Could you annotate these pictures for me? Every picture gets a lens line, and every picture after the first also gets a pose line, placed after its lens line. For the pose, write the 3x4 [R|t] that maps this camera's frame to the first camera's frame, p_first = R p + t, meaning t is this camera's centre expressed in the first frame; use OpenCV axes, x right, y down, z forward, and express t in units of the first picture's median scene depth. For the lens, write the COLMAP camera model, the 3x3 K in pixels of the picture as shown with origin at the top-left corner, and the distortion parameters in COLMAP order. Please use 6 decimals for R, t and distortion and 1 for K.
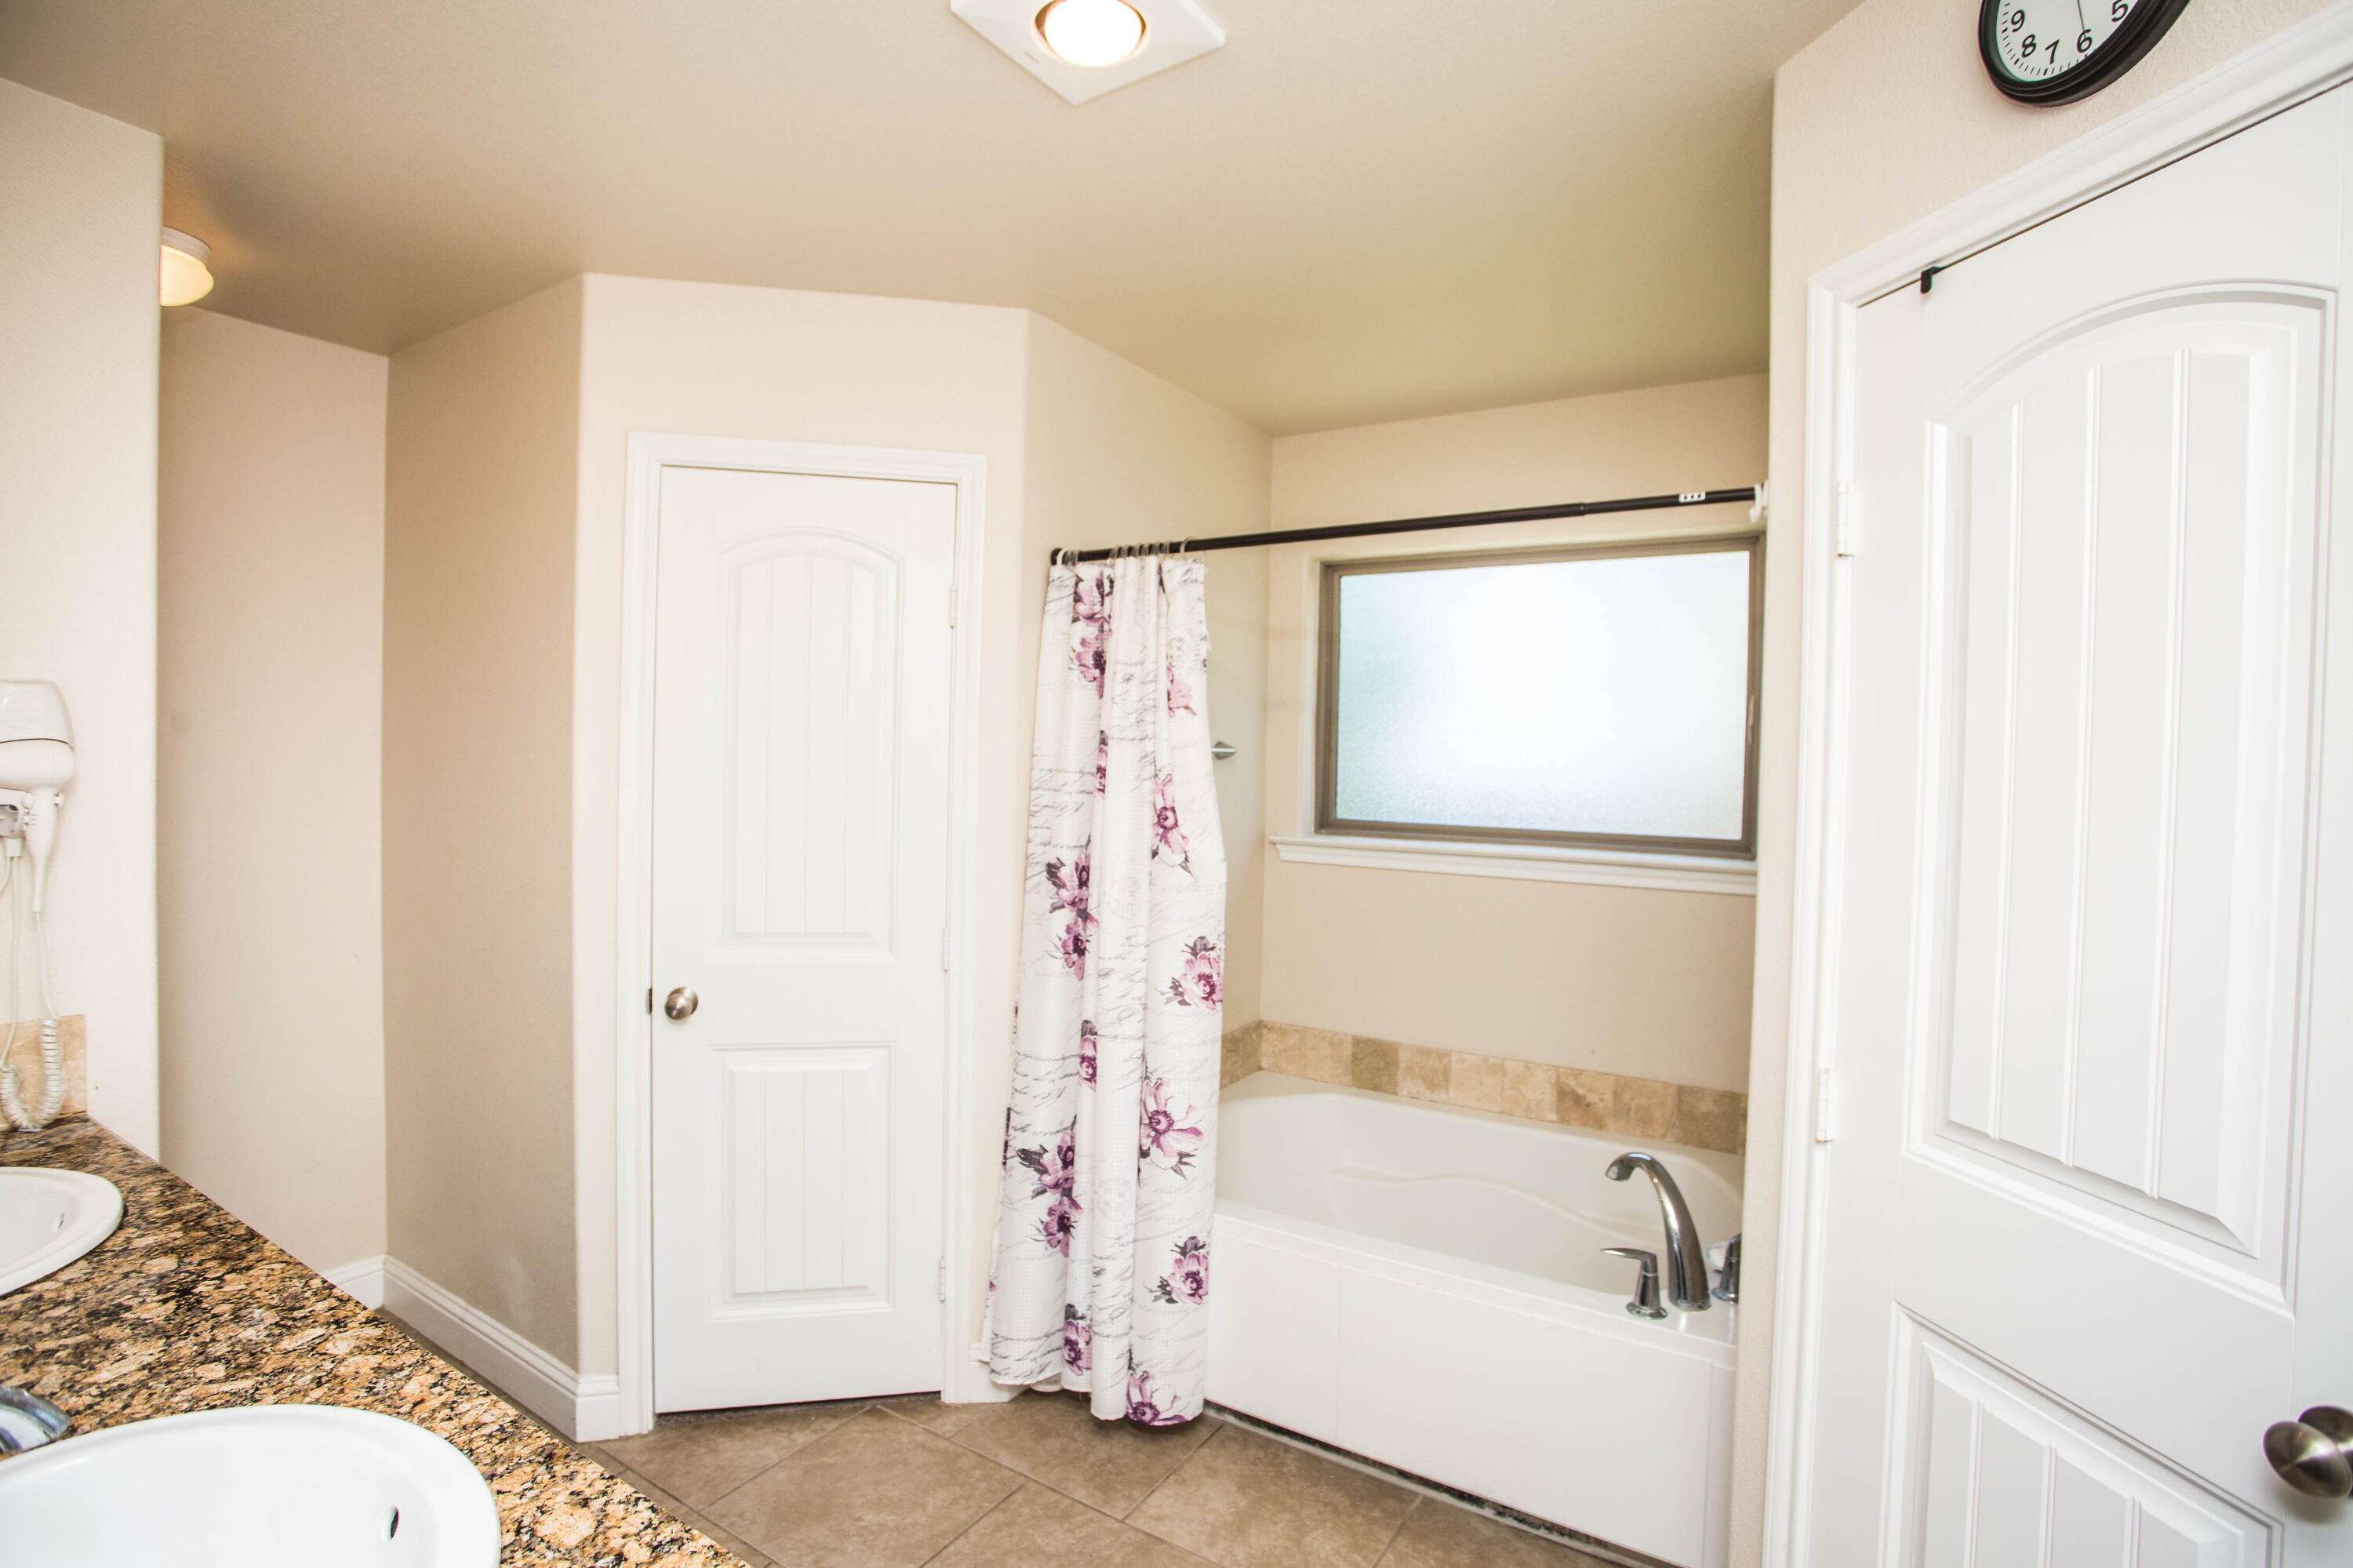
lens RADIAL K [[1142.0, 0, 1168.5], [0, 1142.0, 773.6], [0, 0, 1]] dist [-0.066305, 0.028572]
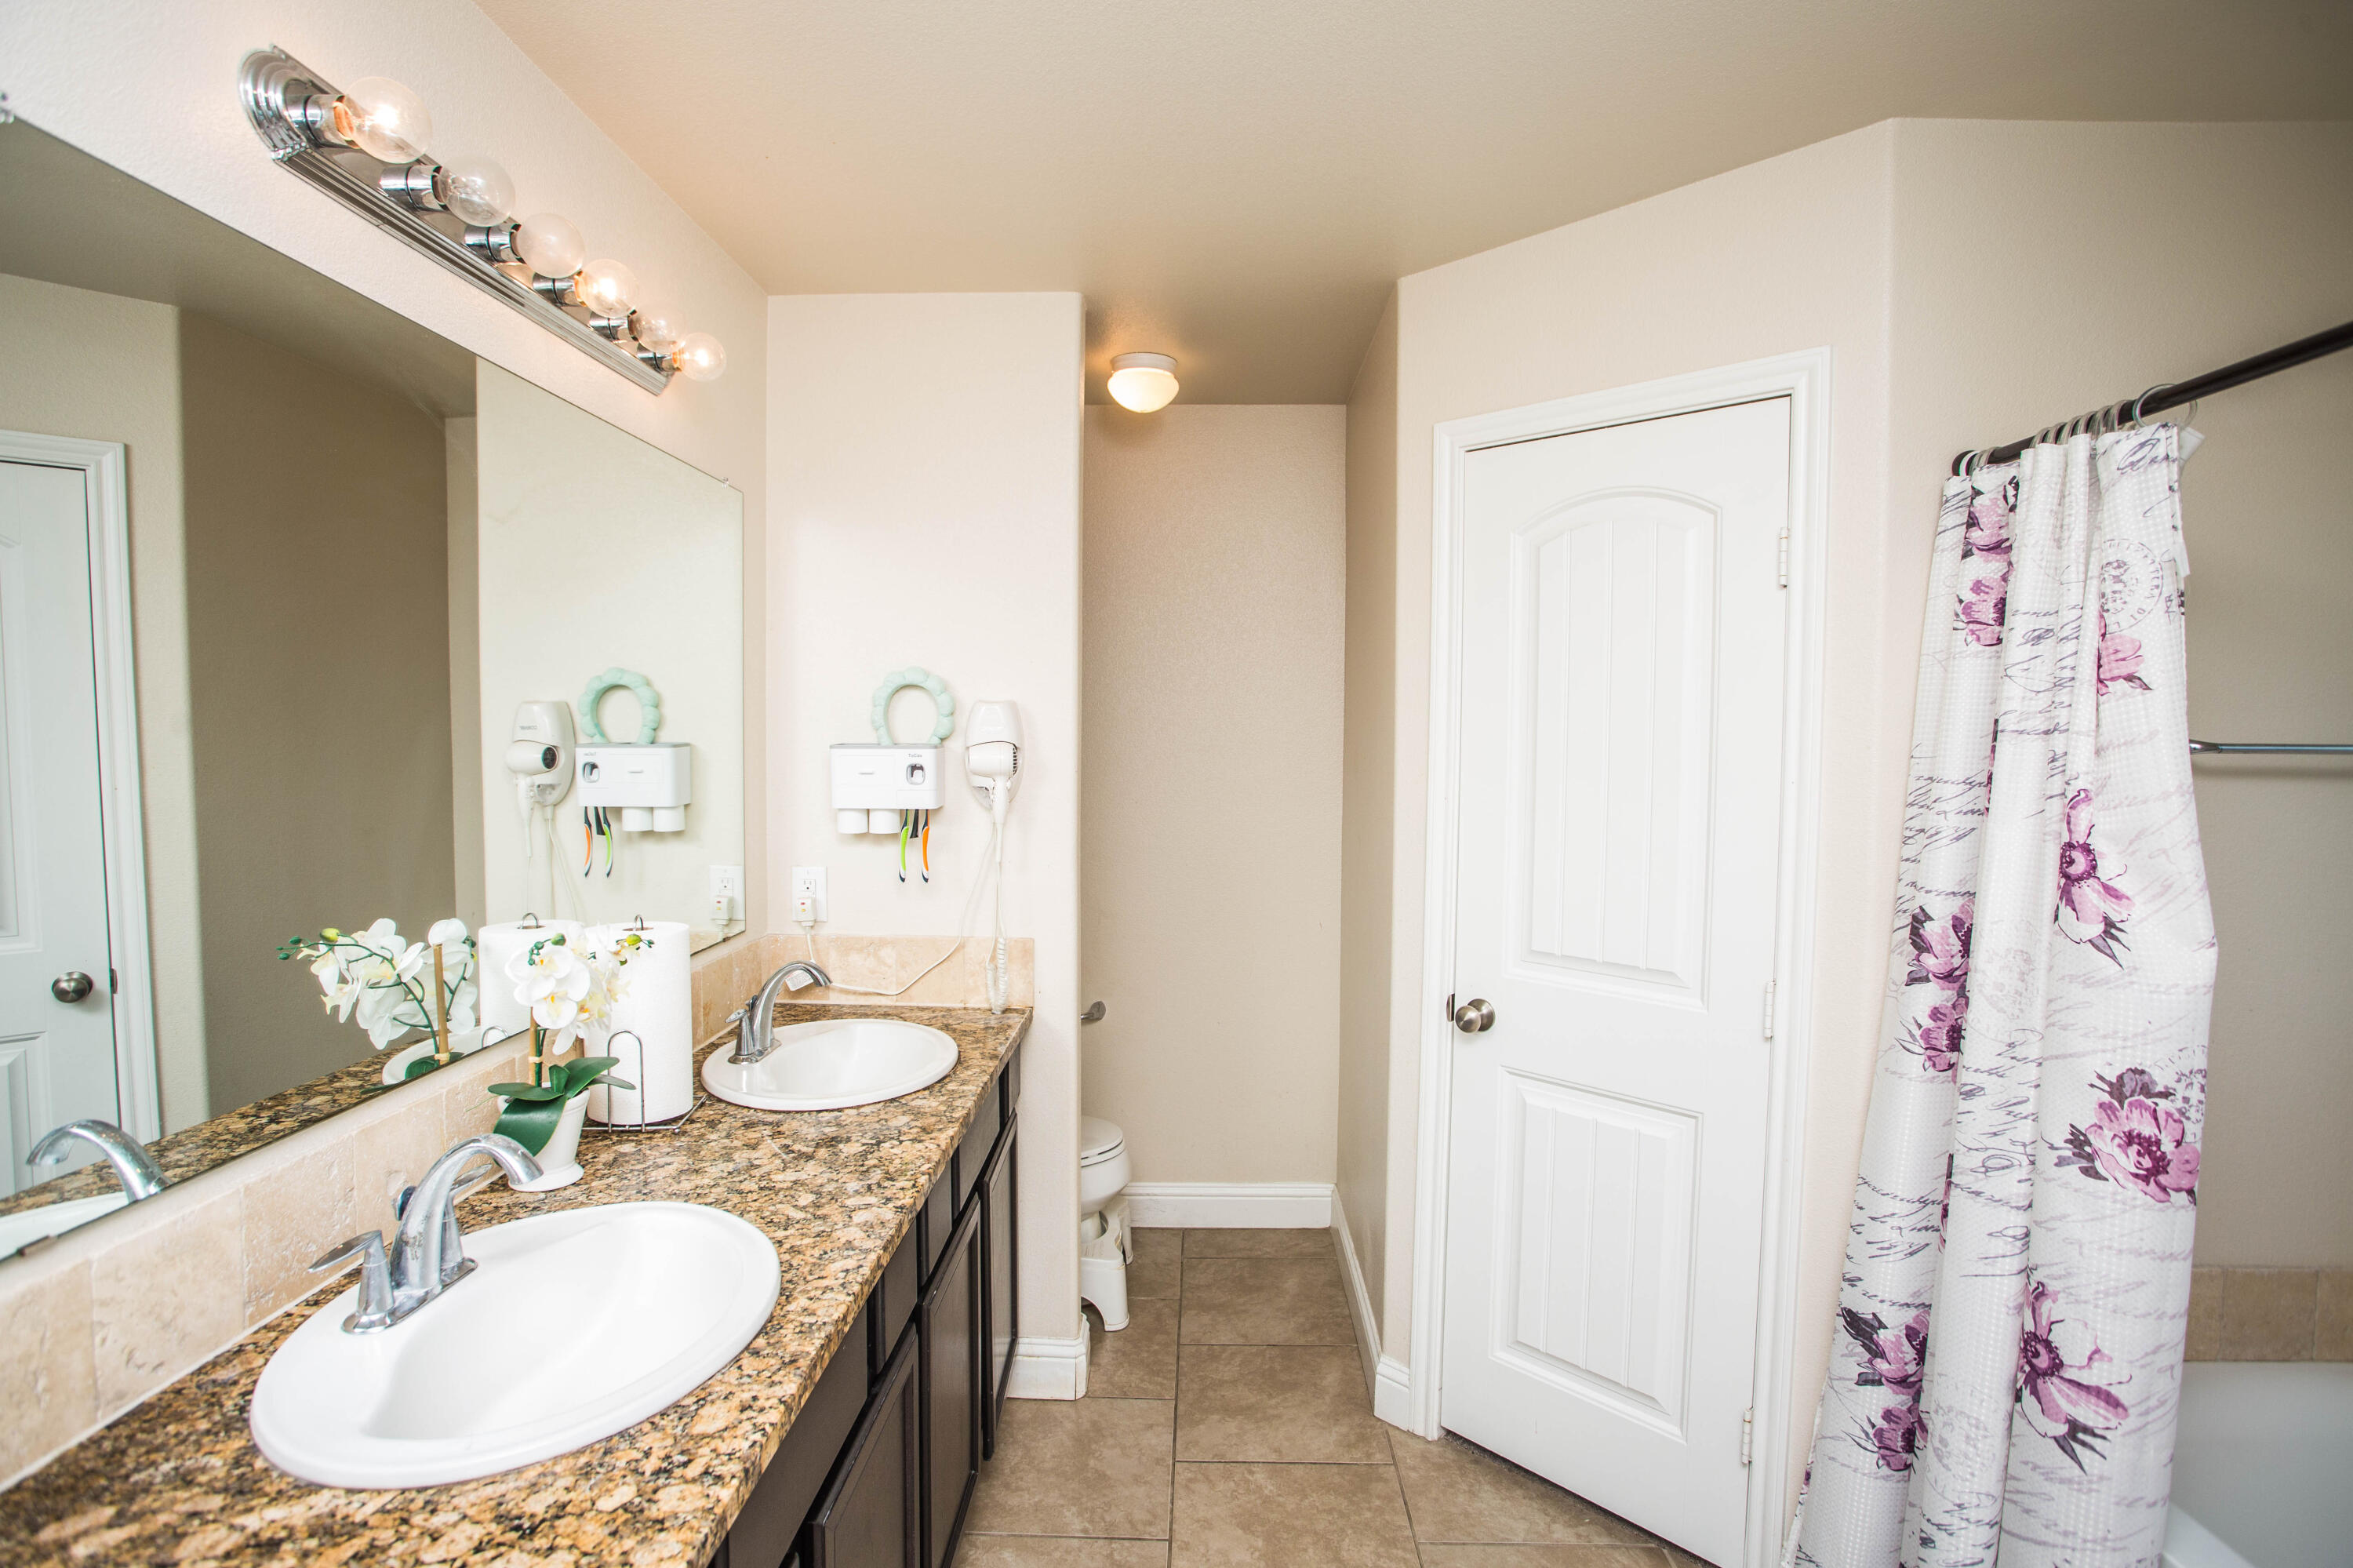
lens RADIAL K [[1142.0, 0, 1168.5], [0, 1142.0, 773.6], [0, 0, 1]] dist [-0.066305, 0.028572]
pose [[0.517591, 0.016997, -0.855459, 0.250876], [-0.013926, 0.999838, 0.011440, -0.007863], [0.855515, 0.005992, 0.517744, 0.283483]]
